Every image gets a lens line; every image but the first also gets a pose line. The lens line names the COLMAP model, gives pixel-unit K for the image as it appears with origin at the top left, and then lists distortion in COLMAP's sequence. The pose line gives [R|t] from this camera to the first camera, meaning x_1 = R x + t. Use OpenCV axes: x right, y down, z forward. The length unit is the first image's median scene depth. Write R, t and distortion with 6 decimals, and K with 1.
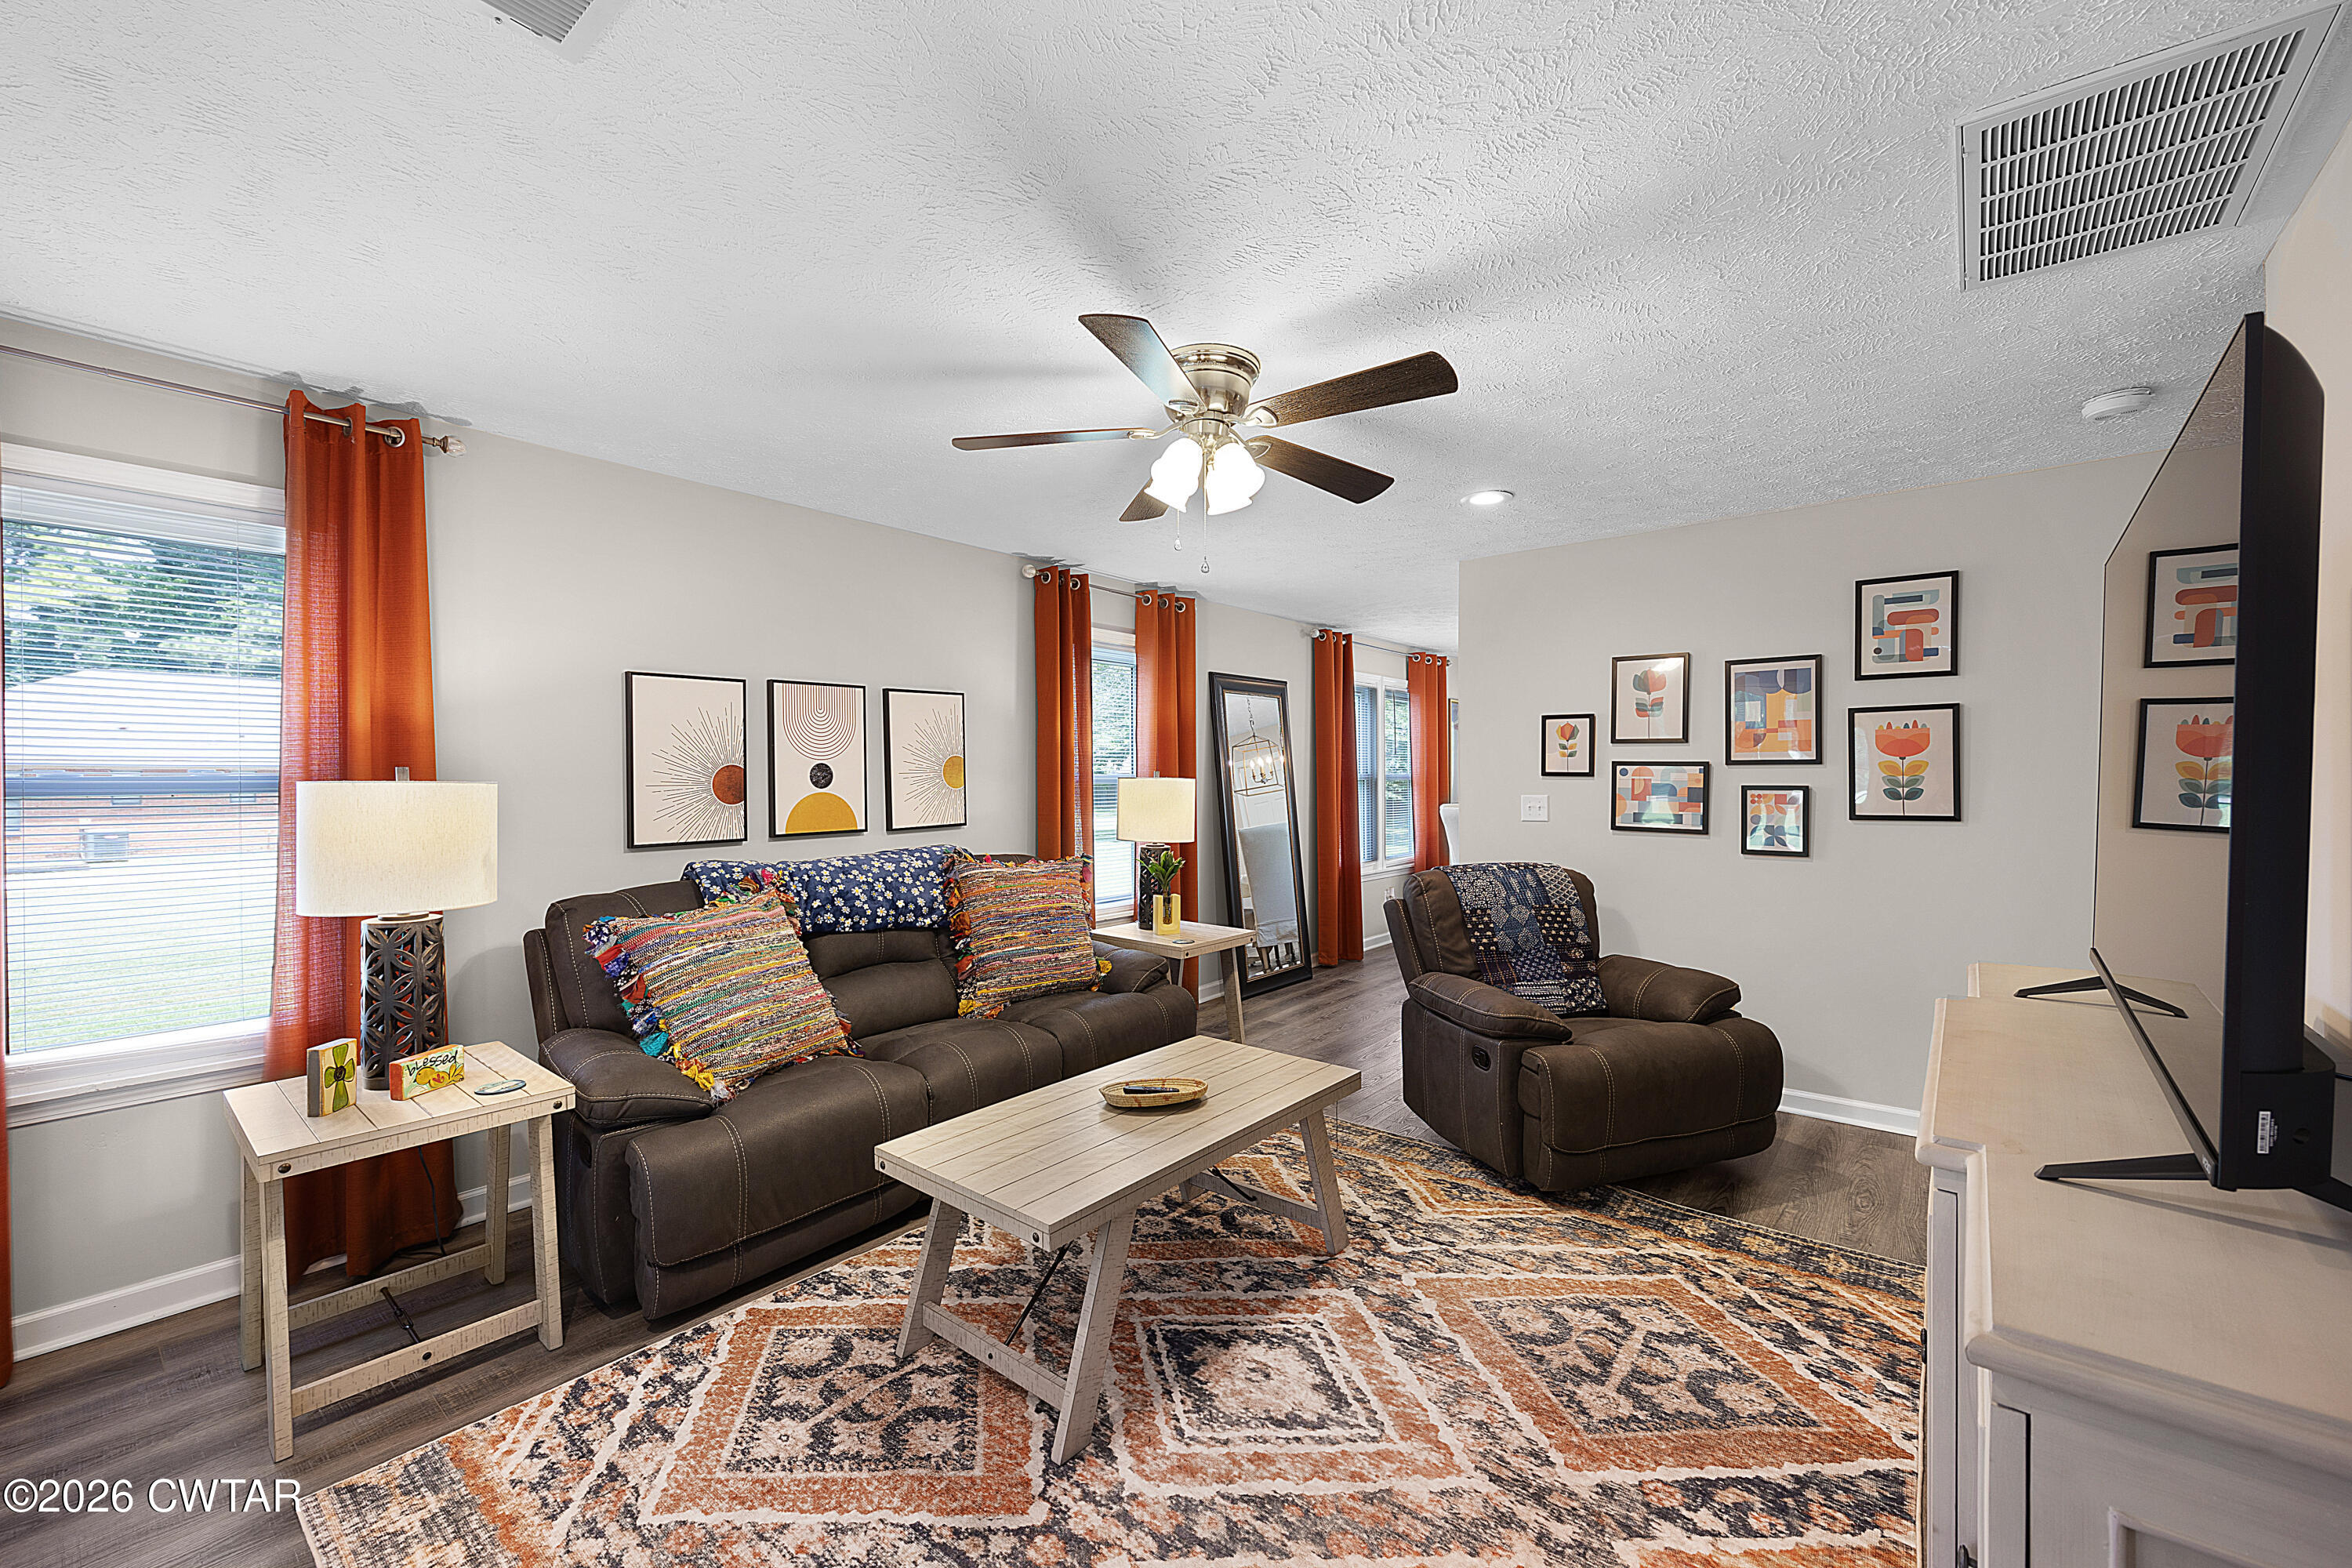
lens RADIAL K [[946.2, 0, 1176.4], [0, 946.2, 784.5], [0, 0, 1]] dist [-0.000486, 0.000055]
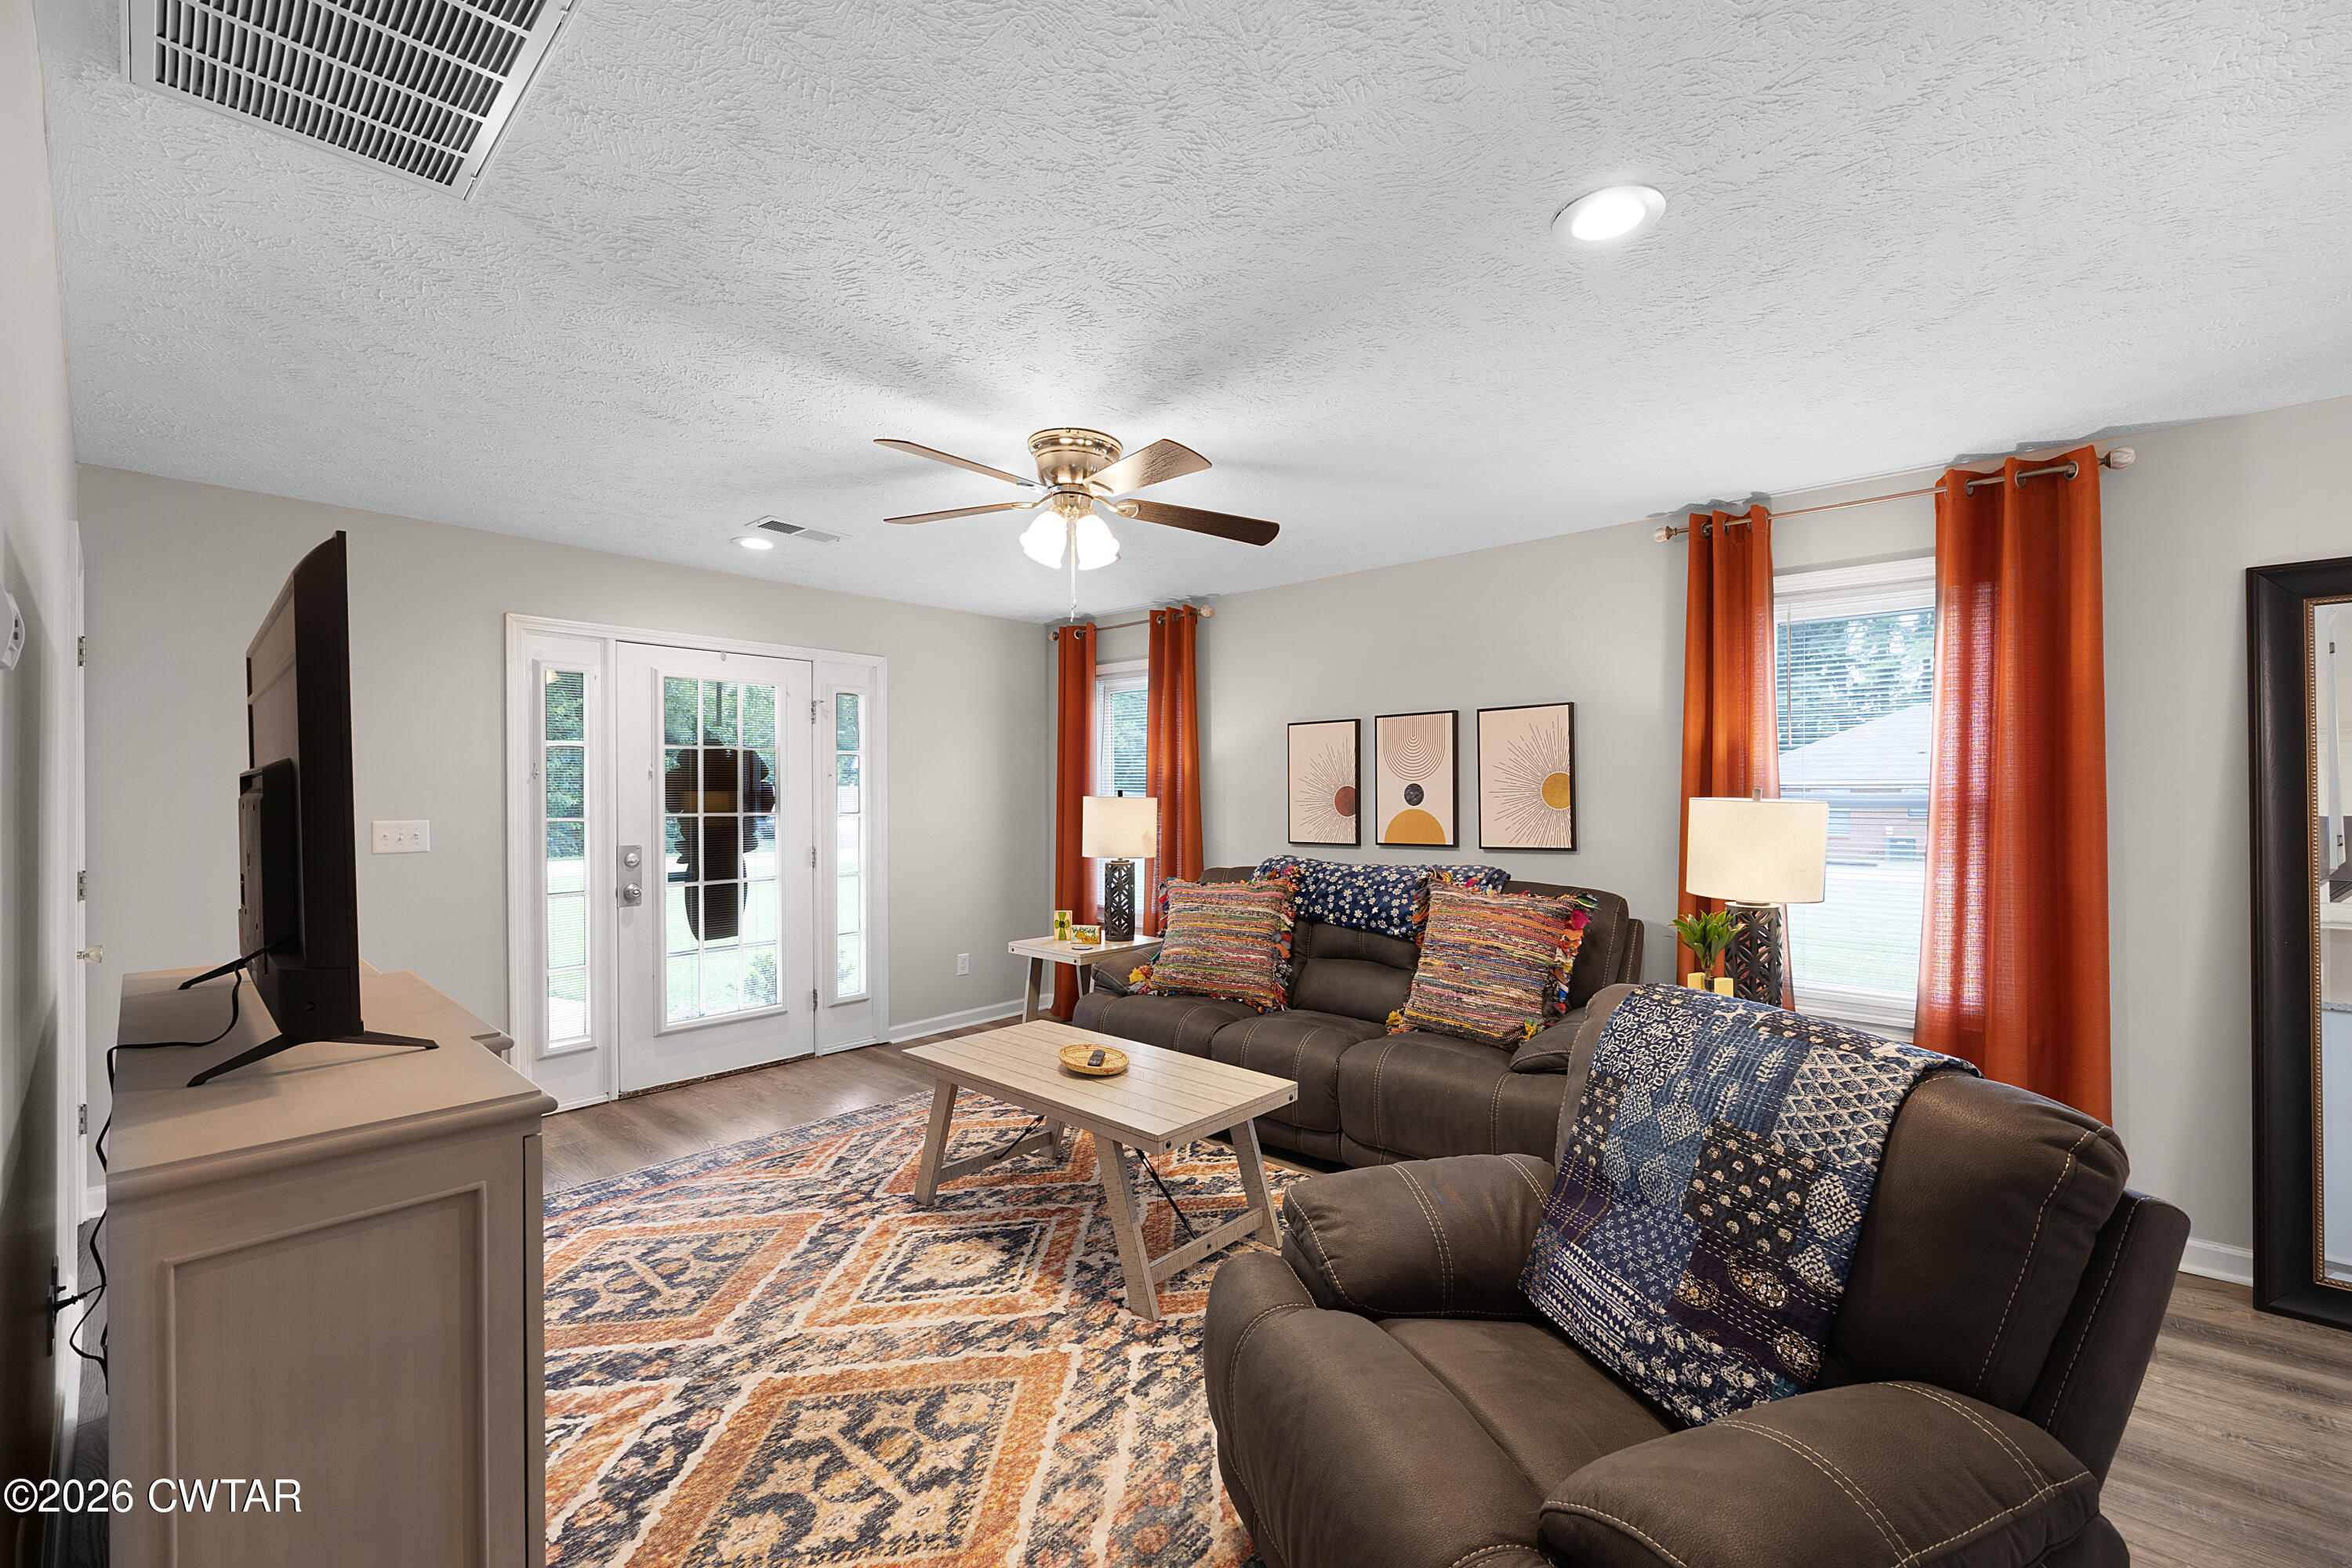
lens RADIAL K [[946.2, 0, 1185.4], [0, 946.2, 801.5], [0, 0, 1]] dist [-0.000486, 0.000055]
pose [[-0.037990, 0.010845, -0.999219, 1.203071], [-0.007979, 0.999906, 0.011155, -0.017502], [0.999246, 0.008396, -0.037900, 1.193775]]
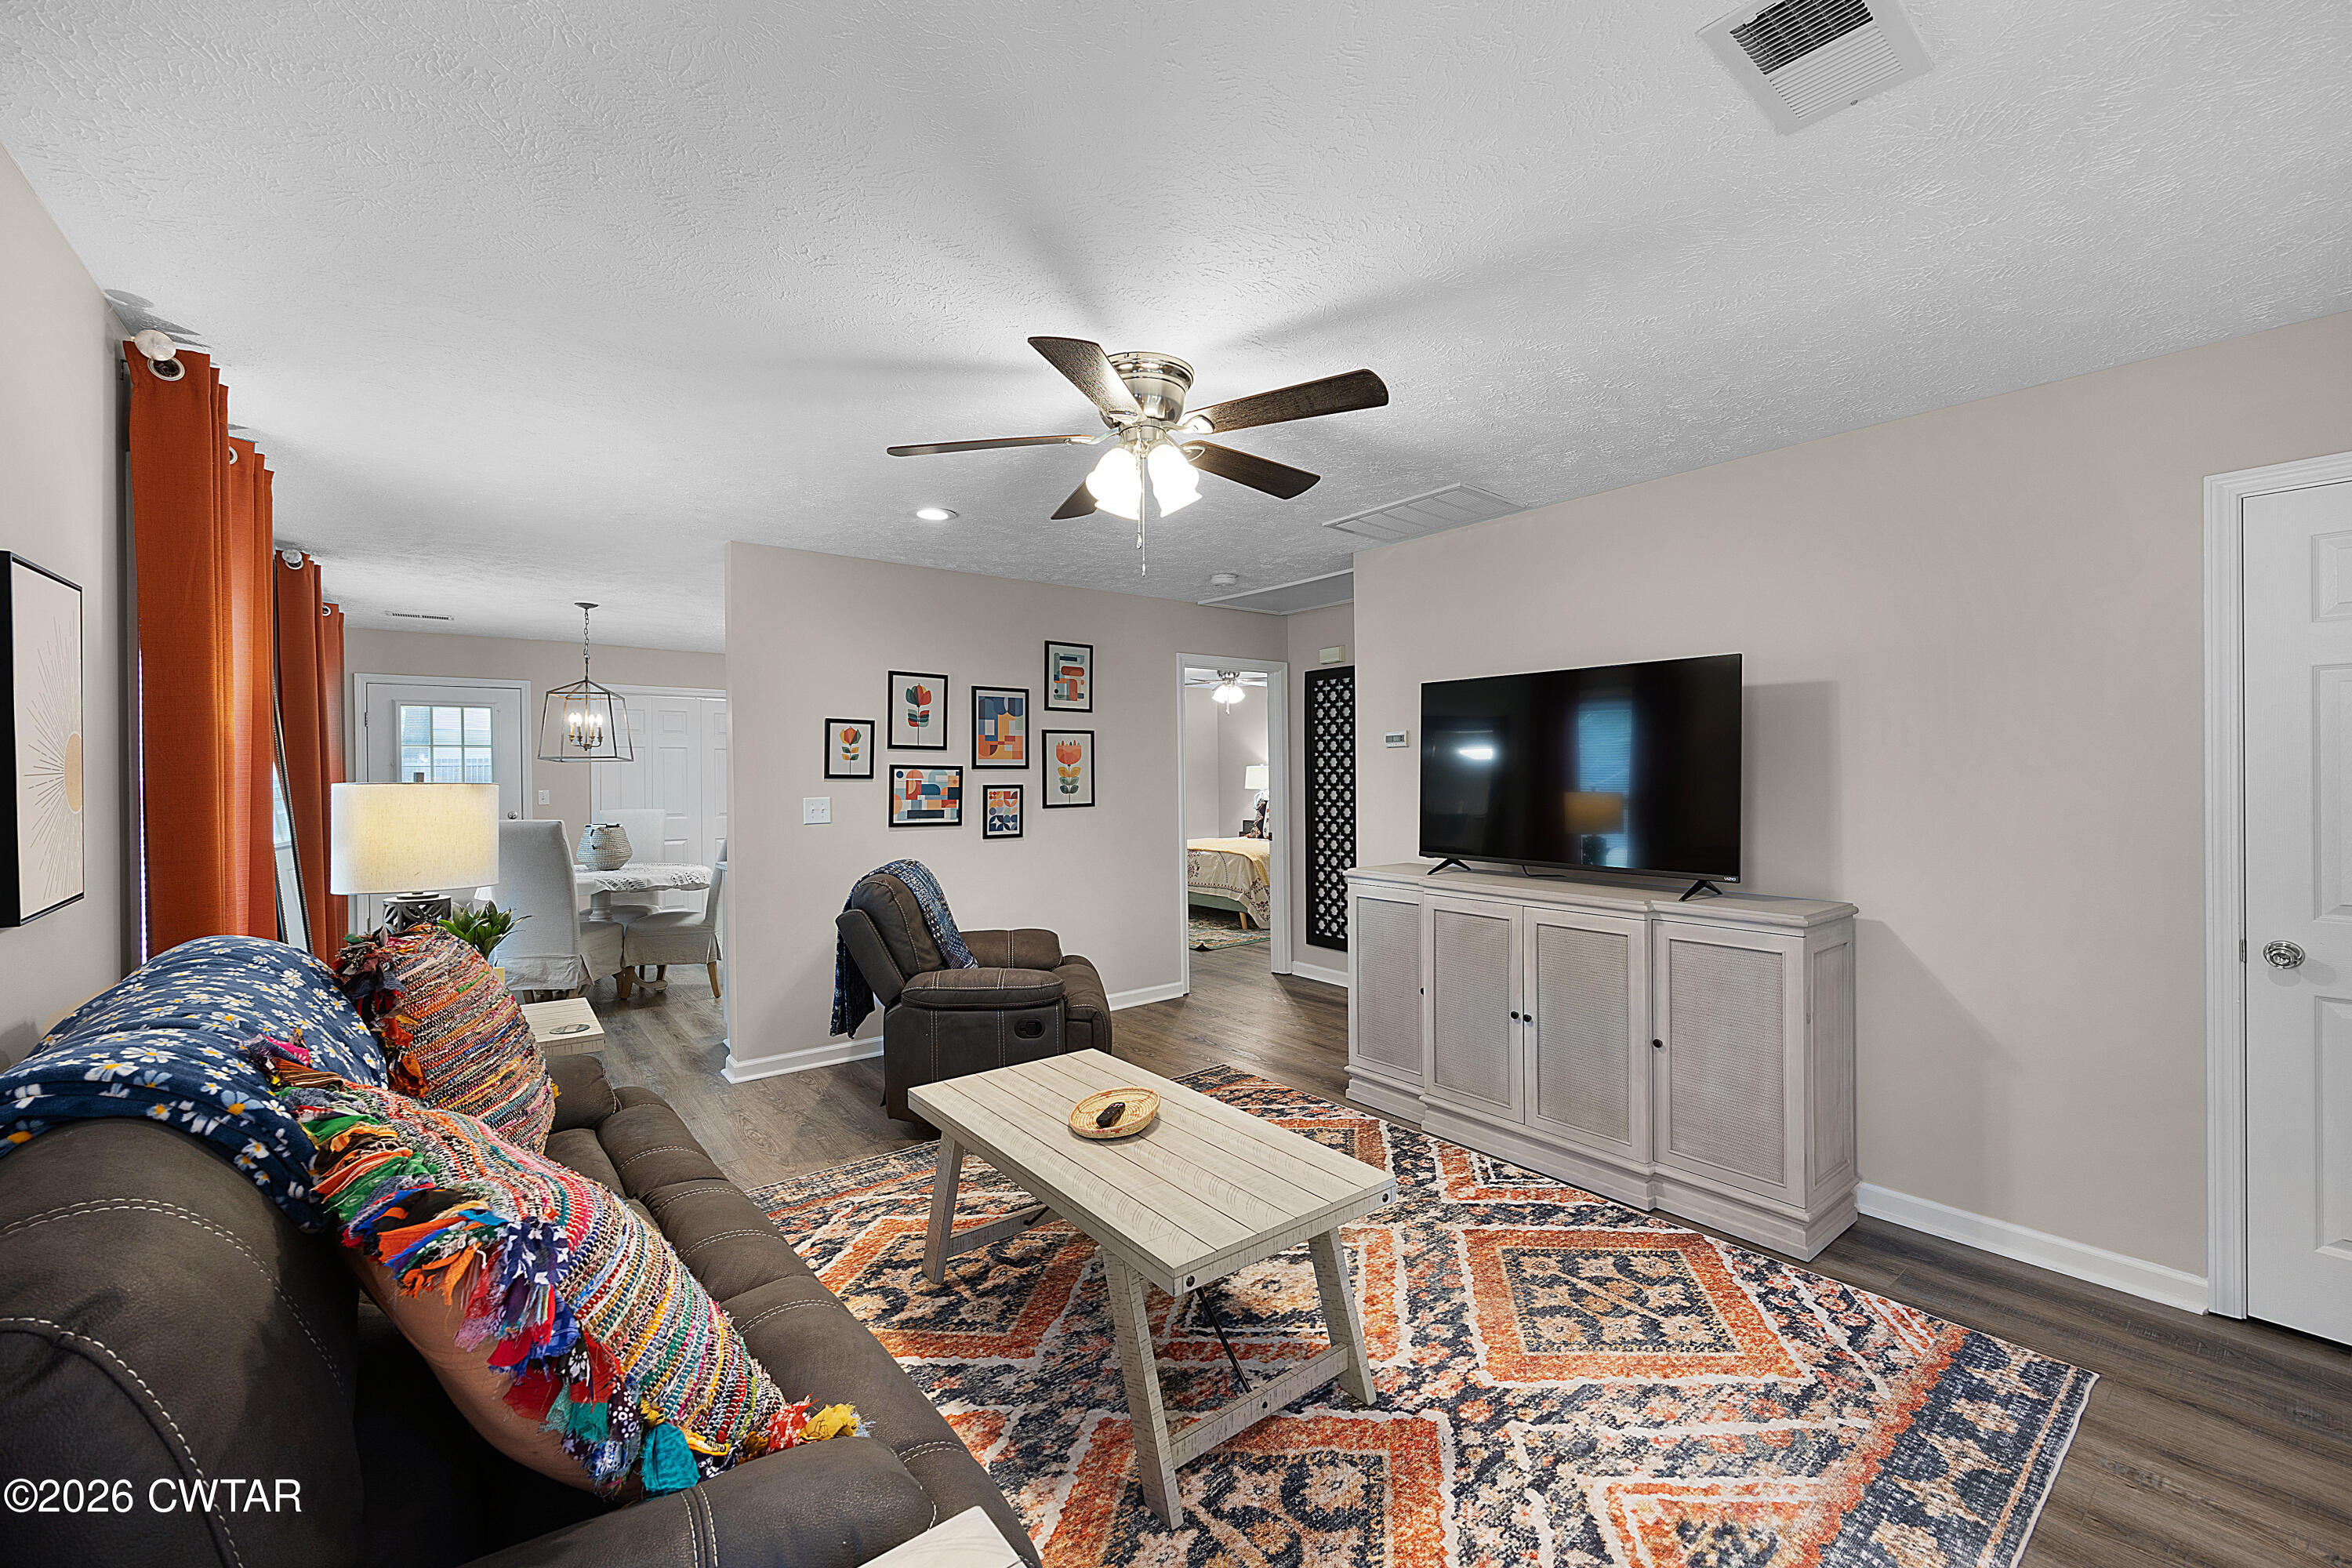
lens RADIAL K [[946.2, 0, 1191.5], [0, 946.2, 790.1], [0, 0, 1]] dist [-0.000486, 0.000055]
pose [[0.197421, -0.013971, 0.980219, -0.953064], [0.012470, 0.999853, 0.011739, -0.006451], [-0.980239, 0.009905, 0.197566, 0.759525]]
